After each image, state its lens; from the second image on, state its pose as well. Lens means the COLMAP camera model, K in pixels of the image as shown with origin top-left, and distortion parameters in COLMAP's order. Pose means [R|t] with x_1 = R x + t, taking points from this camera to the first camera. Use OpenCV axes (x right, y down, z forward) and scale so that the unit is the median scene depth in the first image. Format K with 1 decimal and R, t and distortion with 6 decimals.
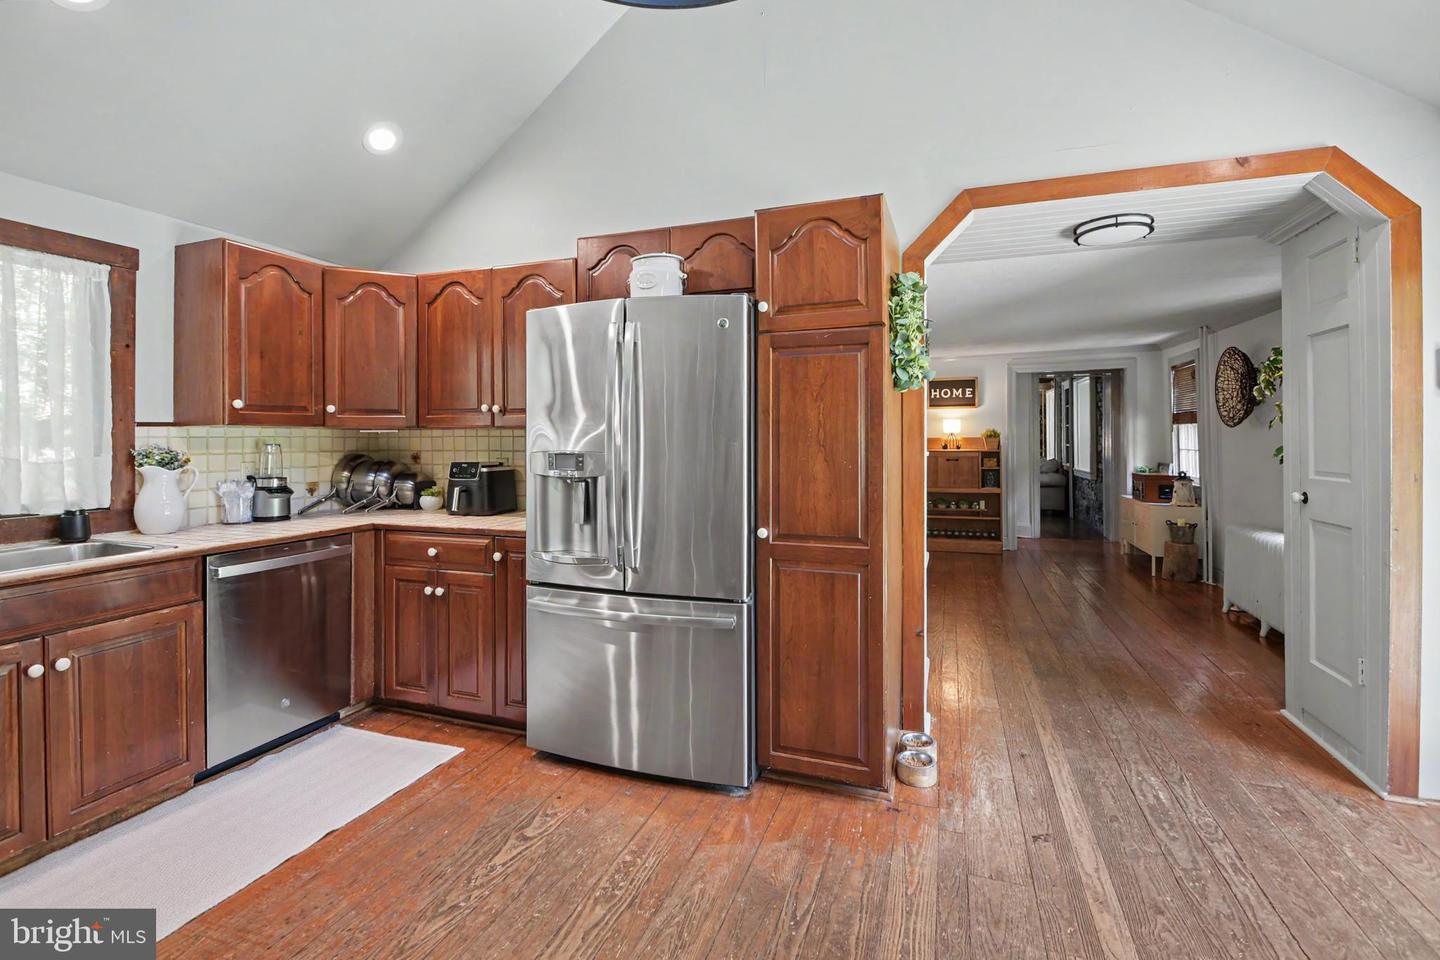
lens RADIAL K [[669.9, 0, 706.4], [0, 669.9, 433.9], [0, 0, 1]] dist [0.017008, -0.000822]
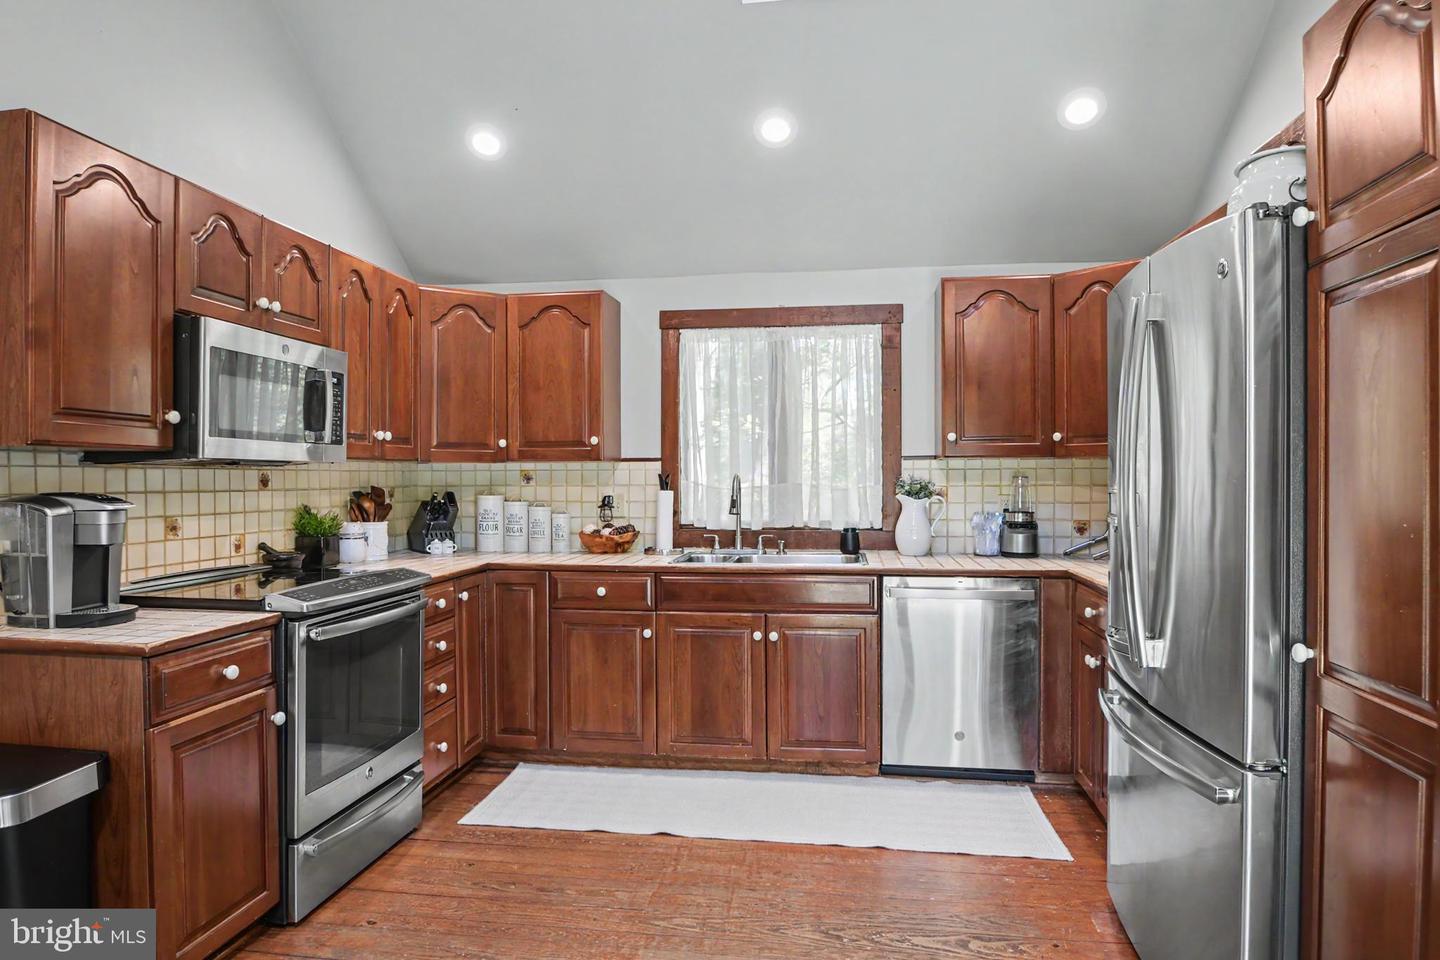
lens RADIAL K [[942.2, 0, 722.8], [0, 942.2, 486.8], [0, 0, 1]] dist [-0.031212, 0.000798]
pose [[0.202207, 0.017293, -0.979190, 0.630219], [0.009032, 0.999769, 0.019521, 0.000496], [0.979301, -0.012792, 0.202004, 0.373479]]
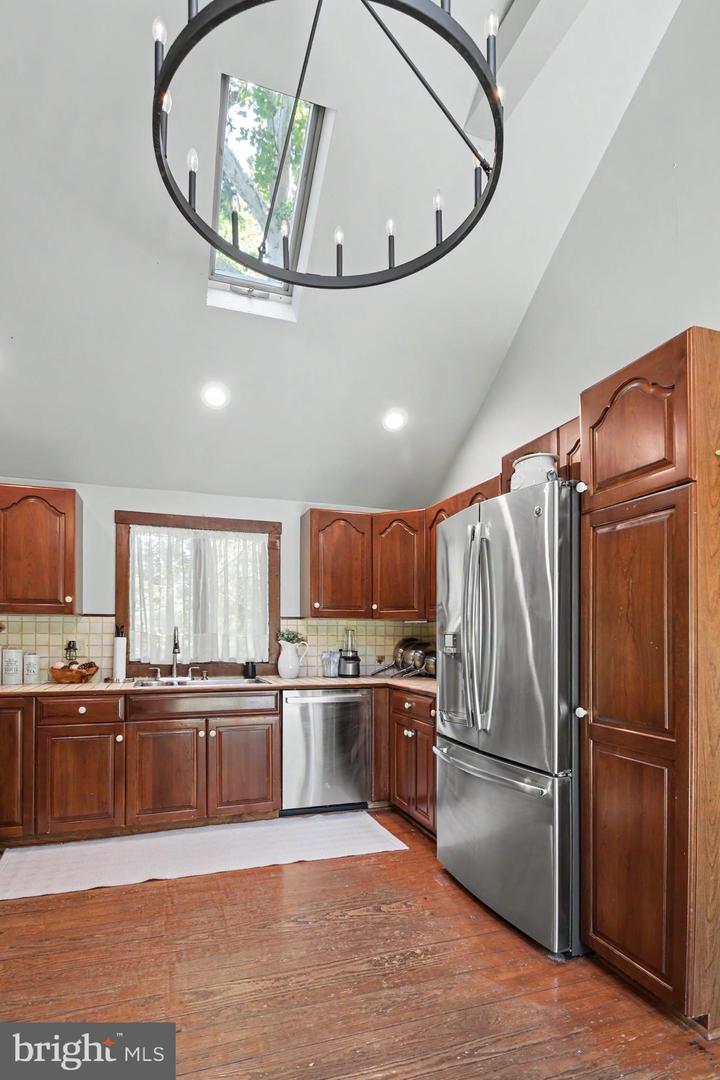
lens RADIAL K [[570.7, 0, 366.9], [0, 570.7, 636.6], [0, 0, 1]] dist [0.017721, -0.001991]
pose [[0.641996, 0.005405, -0.766689, 0.481887], [-0.000799, 0.999979, 0.006380, 0.025464], [0.766708, -0.003483, 0.641987, 0.179737]]
